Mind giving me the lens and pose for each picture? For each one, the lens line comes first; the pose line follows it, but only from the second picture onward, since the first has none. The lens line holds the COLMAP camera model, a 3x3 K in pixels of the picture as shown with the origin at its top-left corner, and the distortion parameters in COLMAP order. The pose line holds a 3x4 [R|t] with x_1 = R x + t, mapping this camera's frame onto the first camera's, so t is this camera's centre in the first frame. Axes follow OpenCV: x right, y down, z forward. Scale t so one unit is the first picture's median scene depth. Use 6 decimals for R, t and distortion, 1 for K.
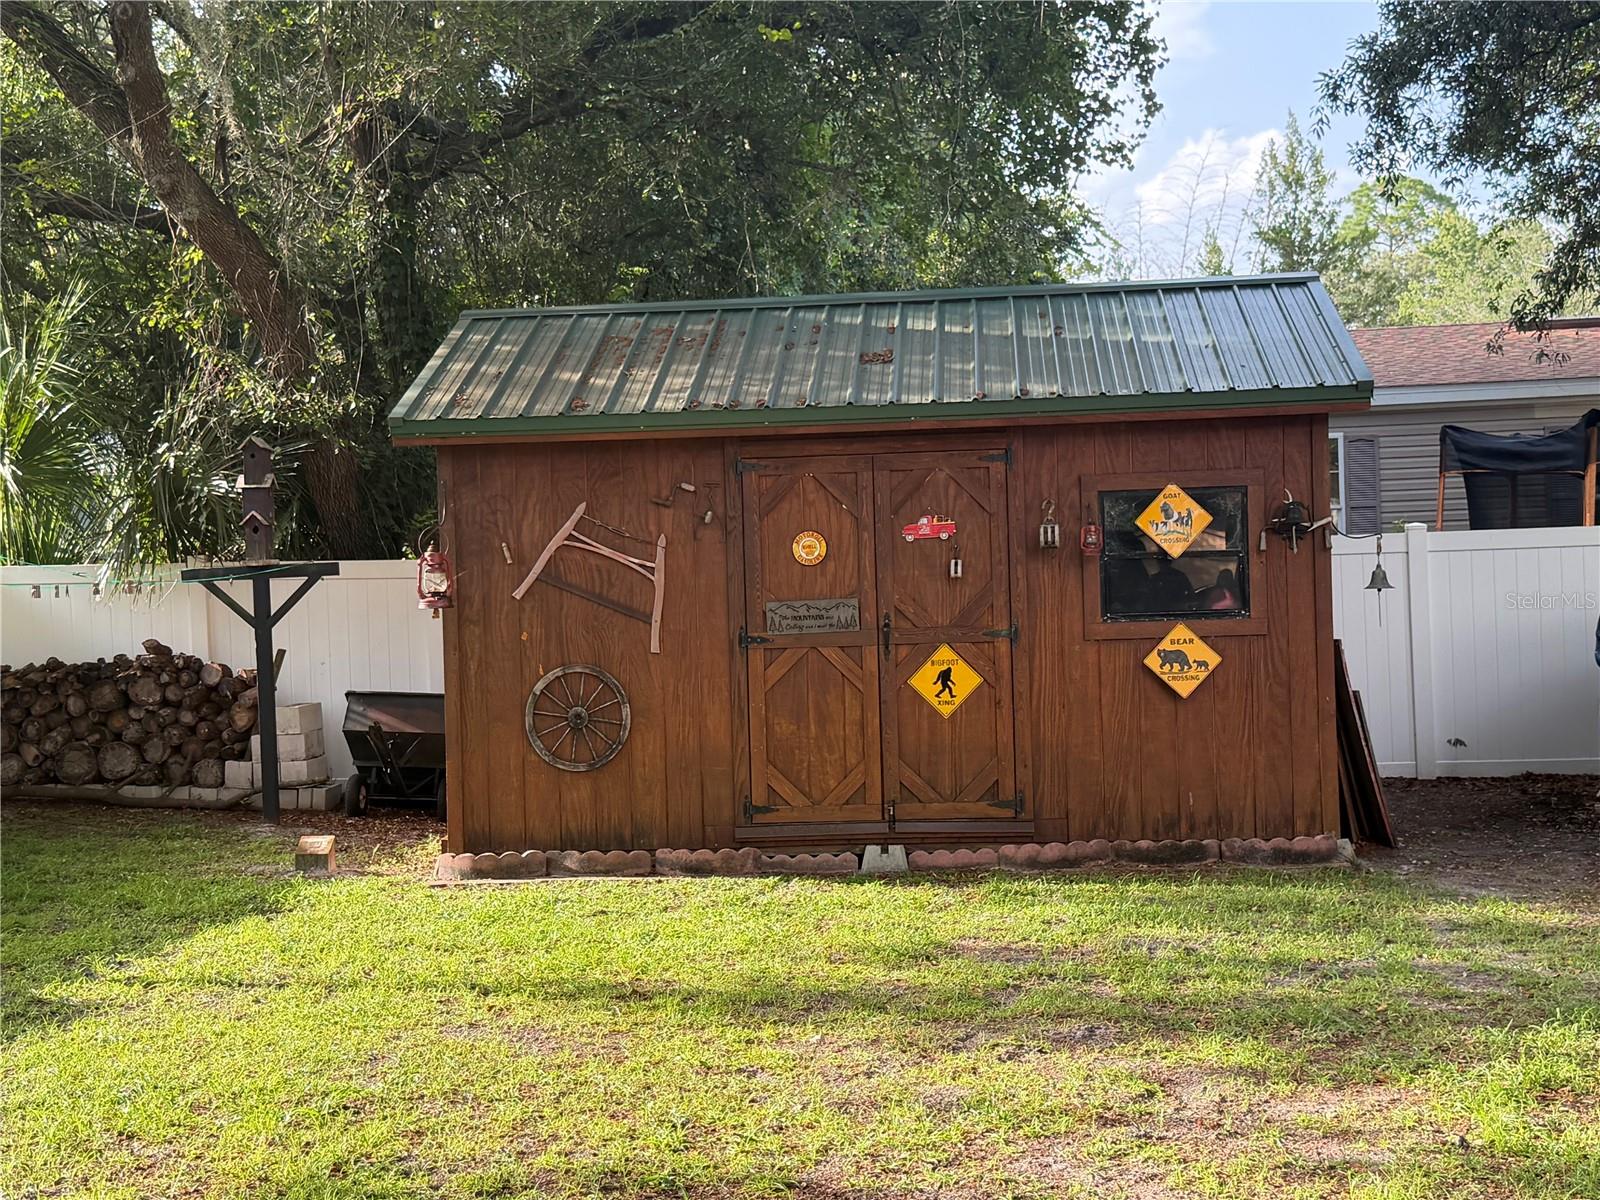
lens RADIAL K [[2143.2, 0, 800.1], [0, 2143.2, 597.6], [0, 0, 1]] dist [0.145840, 0.000000]
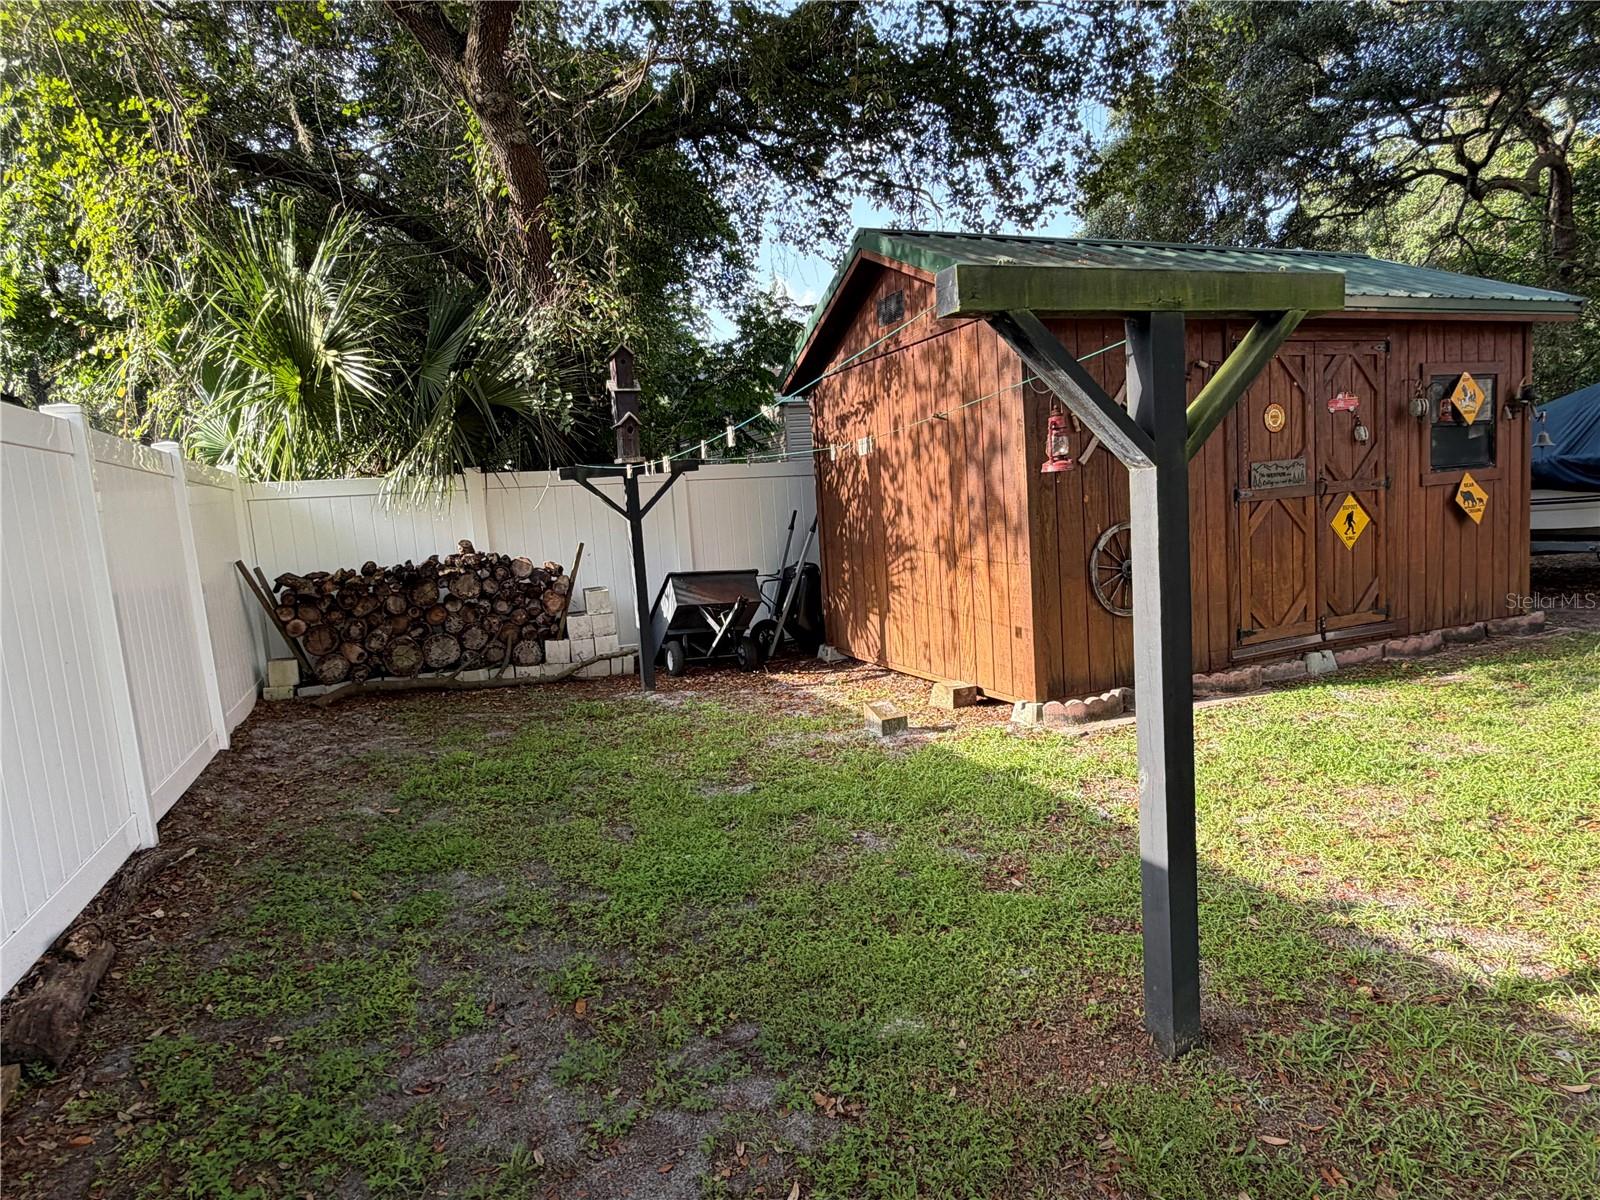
lens RADIAL K [[915.7, 0, 807.2], [0, 915.7, 601.4], [0, 0, 1]] dist [-0.001923, 0.000312]
pose [[0.882572, -0.083155, 0.462766, -0.481023], [0.047082, 0.994920, 0.088985, 0.022111], [-0.467815, -0.056747, 0.882003, 0.658677]]
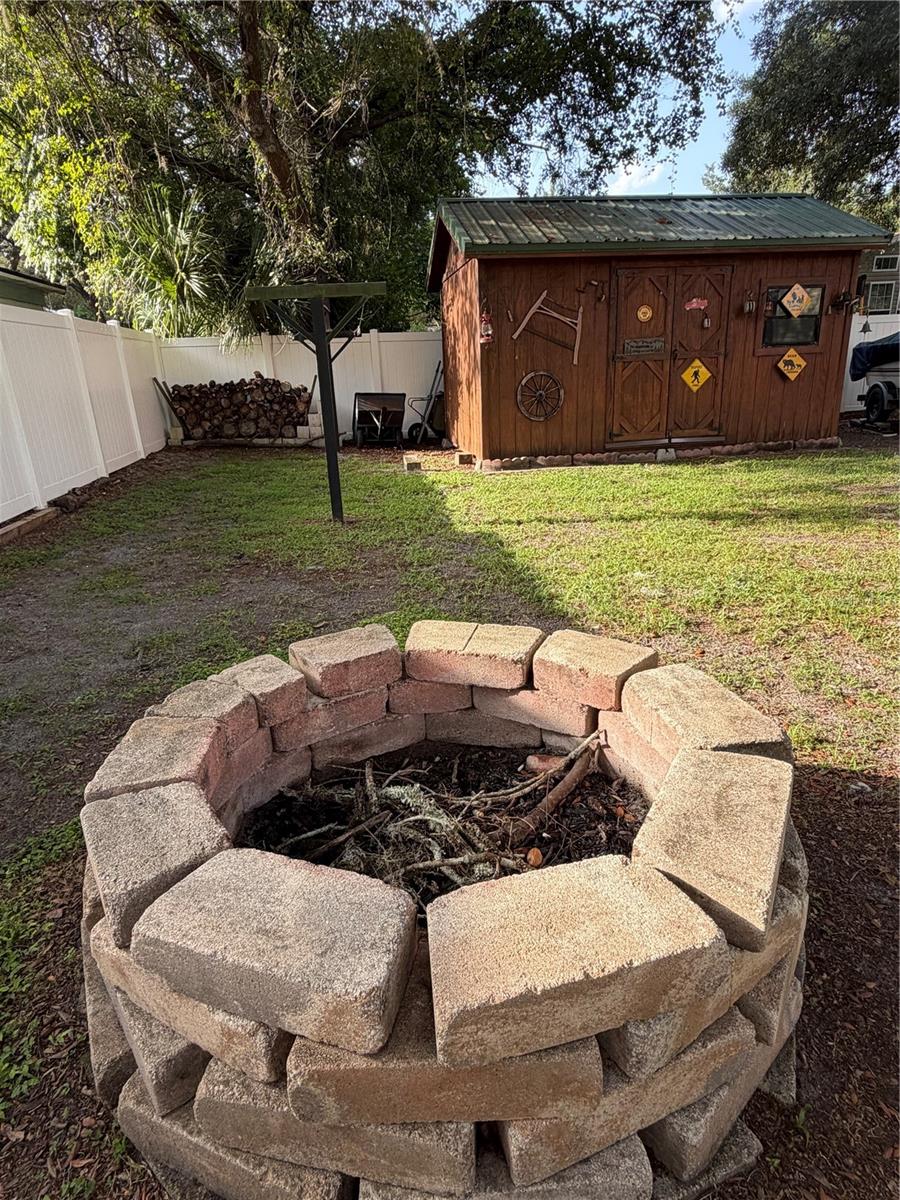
lens RADIAL K [[686.8, 0, 448.7], [0, 686.8, 601.7], [0, 0, 1]] dist [-0.001923, 0.000312]
pose [[0.971509, -0.087508, 0.220255, -0.374302], [0.014698, 0.949796, 0.312523, 0.035122], [-0.236545, -0.300382, 0.924022, 0.303781]]
